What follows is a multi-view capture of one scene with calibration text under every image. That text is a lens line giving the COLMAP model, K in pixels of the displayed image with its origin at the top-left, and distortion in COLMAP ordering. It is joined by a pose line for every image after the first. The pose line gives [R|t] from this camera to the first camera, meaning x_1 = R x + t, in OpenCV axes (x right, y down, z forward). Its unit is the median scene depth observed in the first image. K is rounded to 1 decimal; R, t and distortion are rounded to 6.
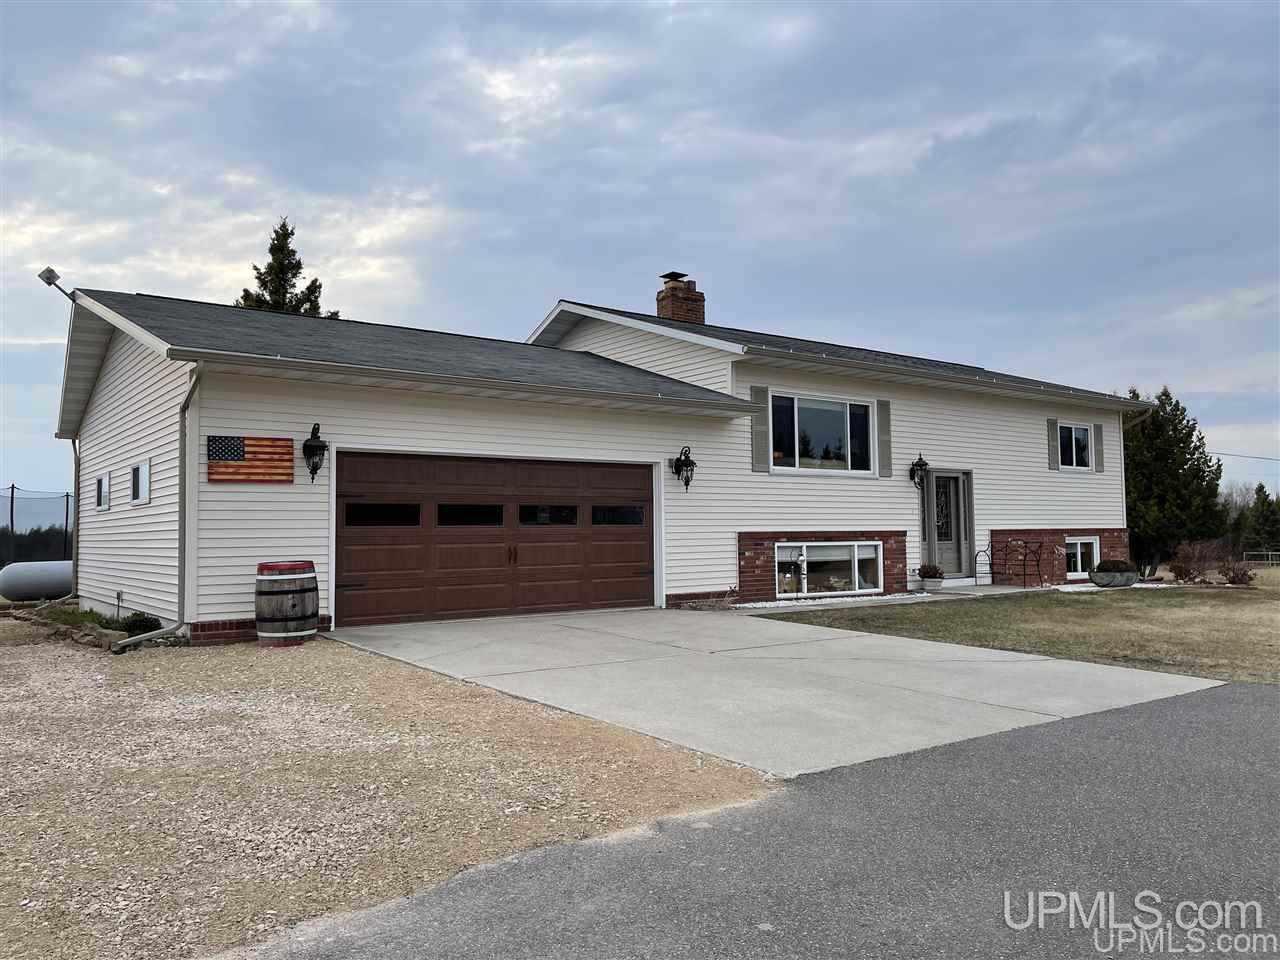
lens RADIAL K [[970.8, 0, 639.2], [0, 970.8, 517.5], [0, 0, 1]] dist [0.024550, -0.003971]
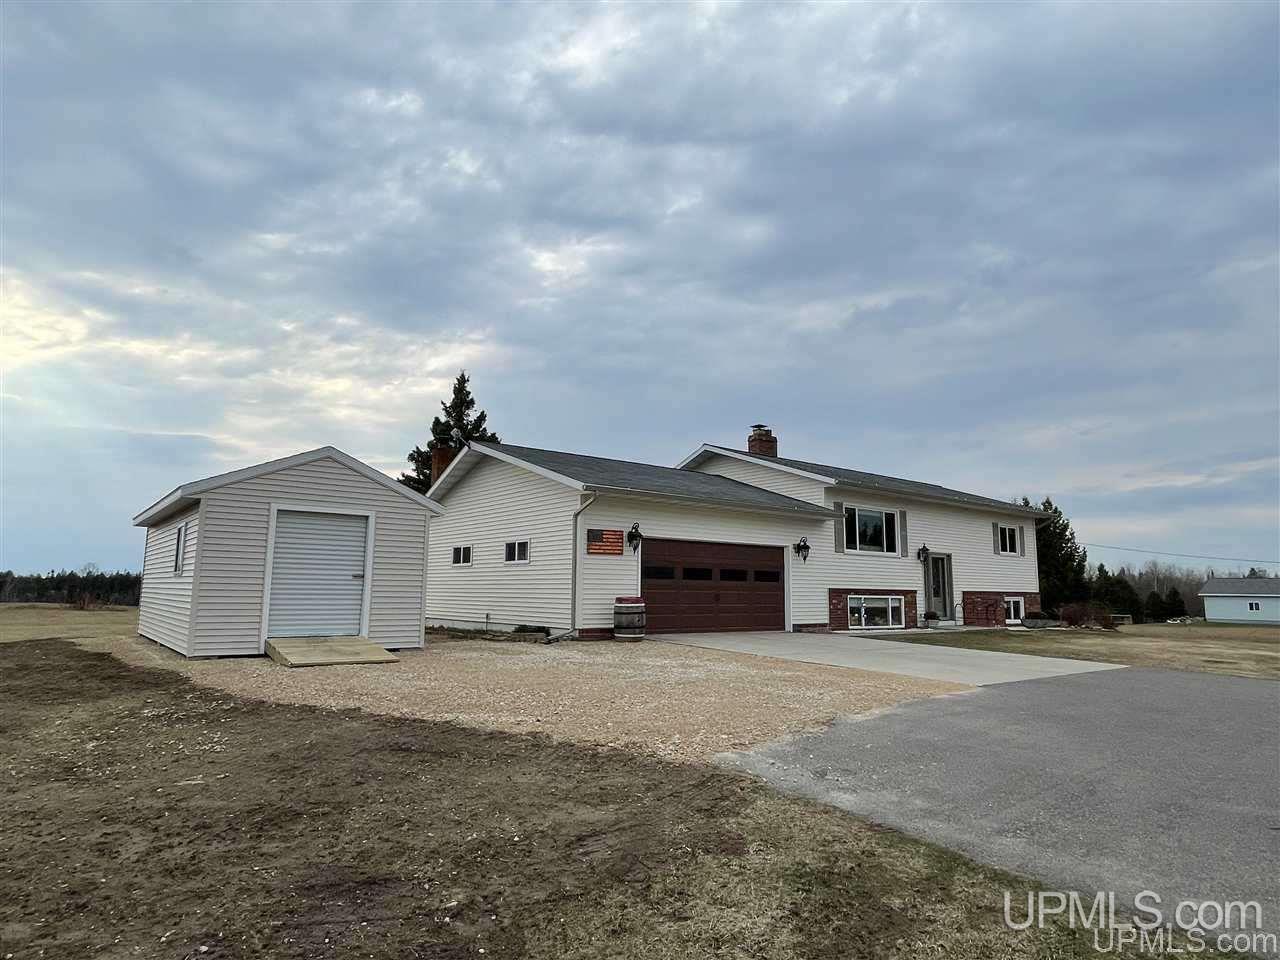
lens RADIAL K [[745.6, 0, 641.8], [0, 745.6, 490.1], [0, 0, 1]] dist [0.030227, -0.044225]
pose [[0.999531, 0.024931, 0.017757, -0.200465], [-0.022674, 0.992803, -0.117591, 0.004939], [-0.020561, 0.117133, 0.992903, -0.243428]]
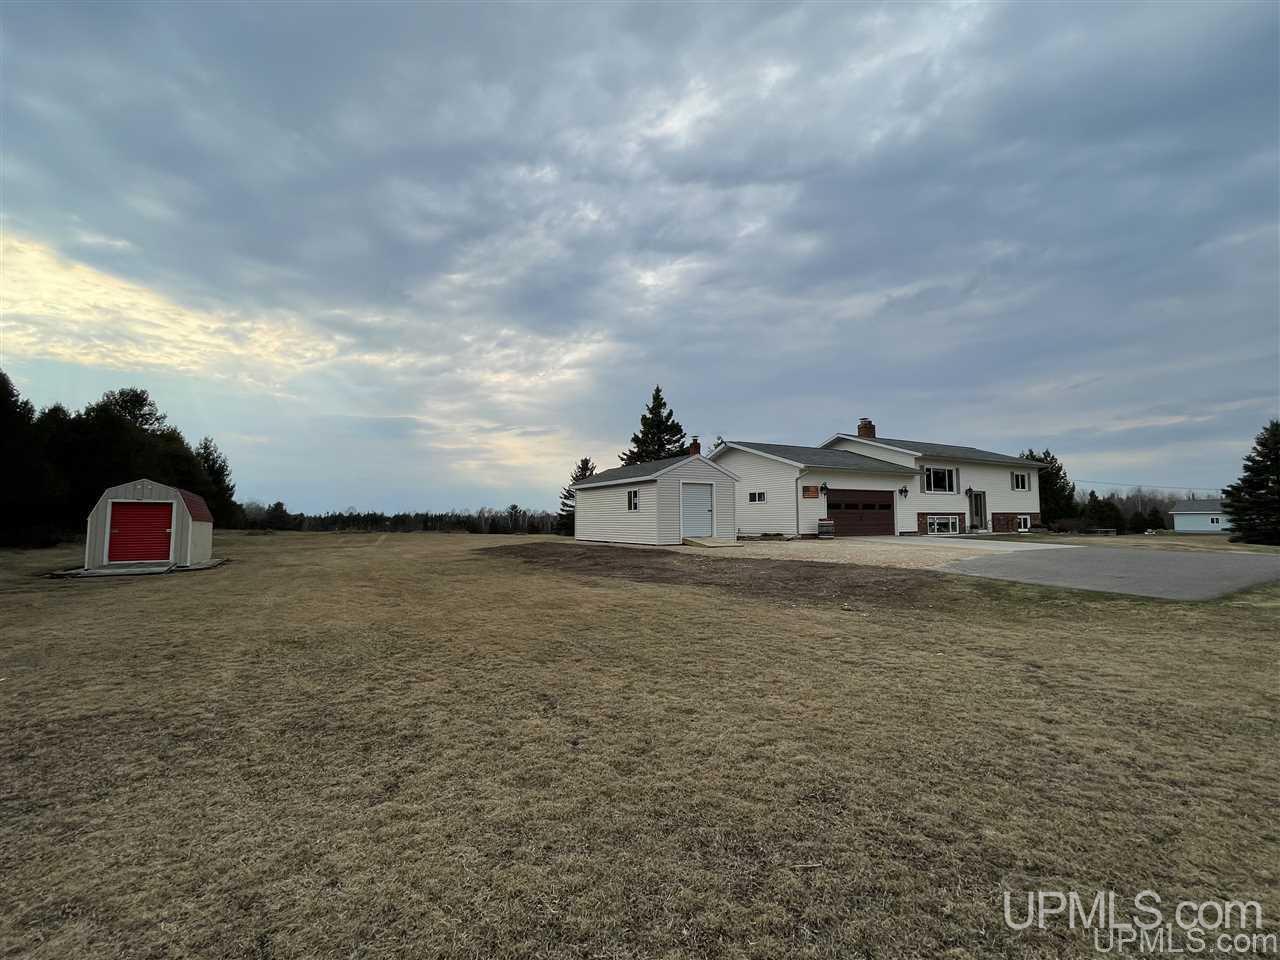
lens RADIAL K [[557.6, 0, 640.0], [0, 557.6, 480.0], [0, 0, 1]] dist [-0.001392, 0.000070]
pose [[0.993261, -0.003968, -0.115830, -0.460509], [-0.002151, 0.998611, -0.052651, 0.006020], [0.115878, 0.052546, 0.991873, -0.707906]]
